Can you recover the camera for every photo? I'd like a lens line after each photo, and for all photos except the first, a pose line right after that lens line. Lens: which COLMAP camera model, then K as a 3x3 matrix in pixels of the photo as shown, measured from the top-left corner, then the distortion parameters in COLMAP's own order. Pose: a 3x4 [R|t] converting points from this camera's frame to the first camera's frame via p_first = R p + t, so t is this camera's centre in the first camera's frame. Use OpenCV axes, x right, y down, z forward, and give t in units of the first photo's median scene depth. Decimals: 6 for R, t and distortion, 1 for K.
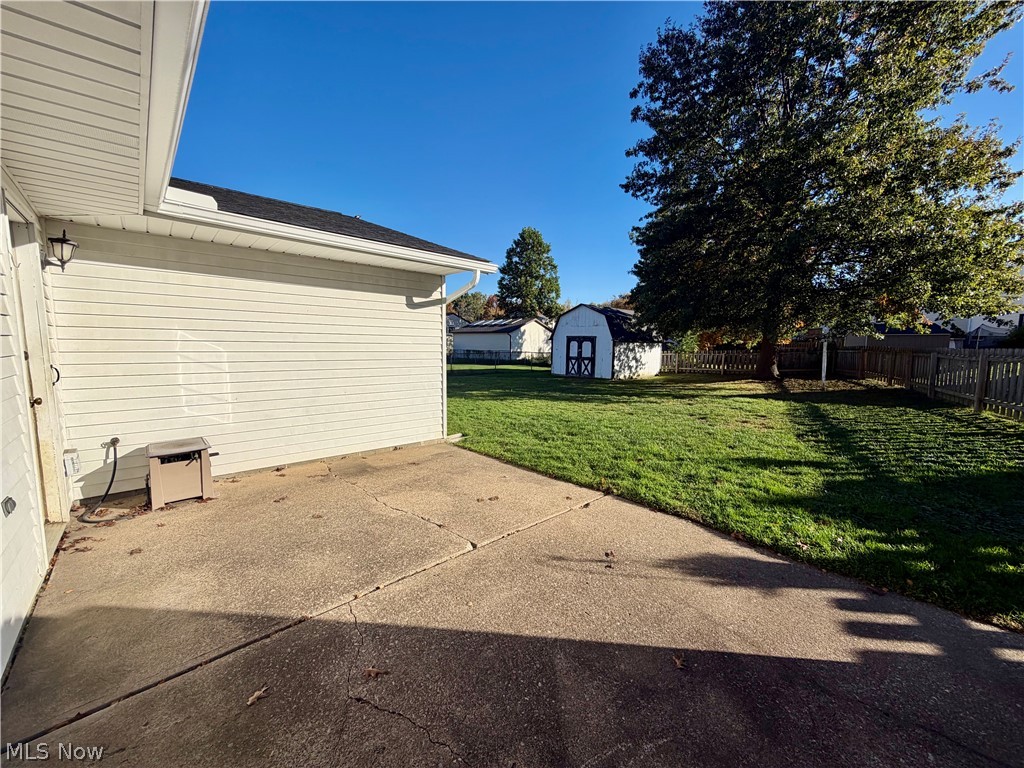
lens RADIAL K [[407.5, 0, 513.0], [0, 407.5, 378.8], [0, 0, 1]] dist [-0.001859, 0.000908]
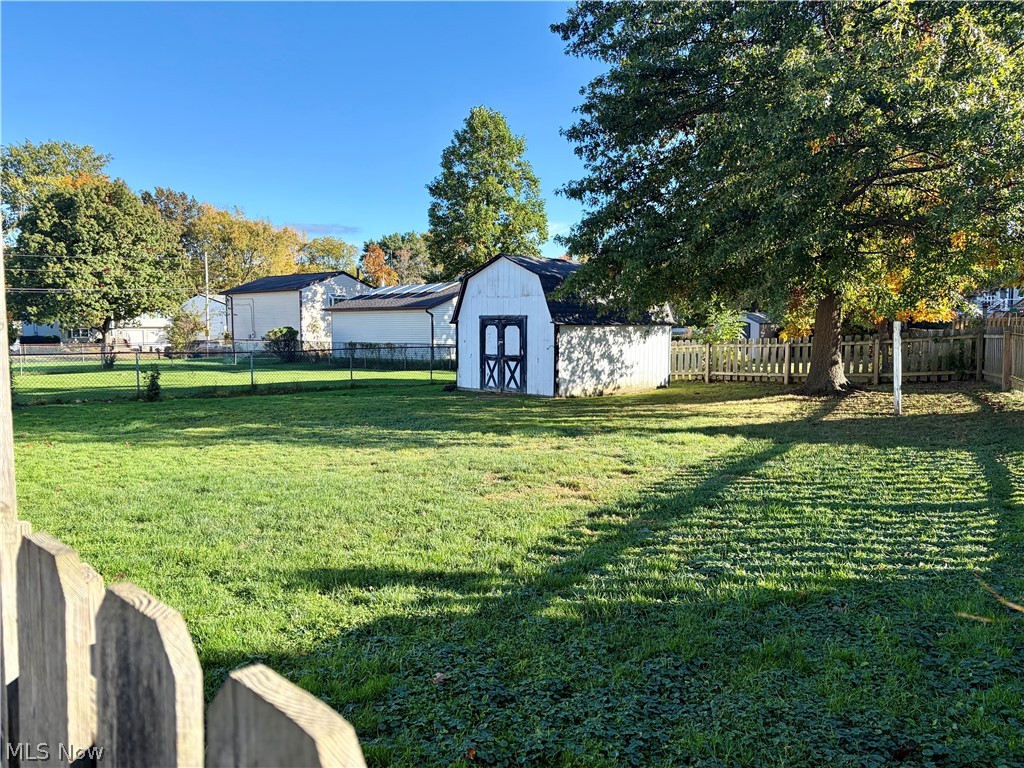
lens RADIAL K [[771.7, 0, 511.2], [0, 771.7, 388.7], [0, 0, 1]] dist [0.014139, -0.000485]
pose [[0.999853, -0.017174, -0.000127, 0.175575], [0.017173, 0.999837, -0.005607, -0.004532], [0.000223, 0.005604, 0.999984, 0.007608]]
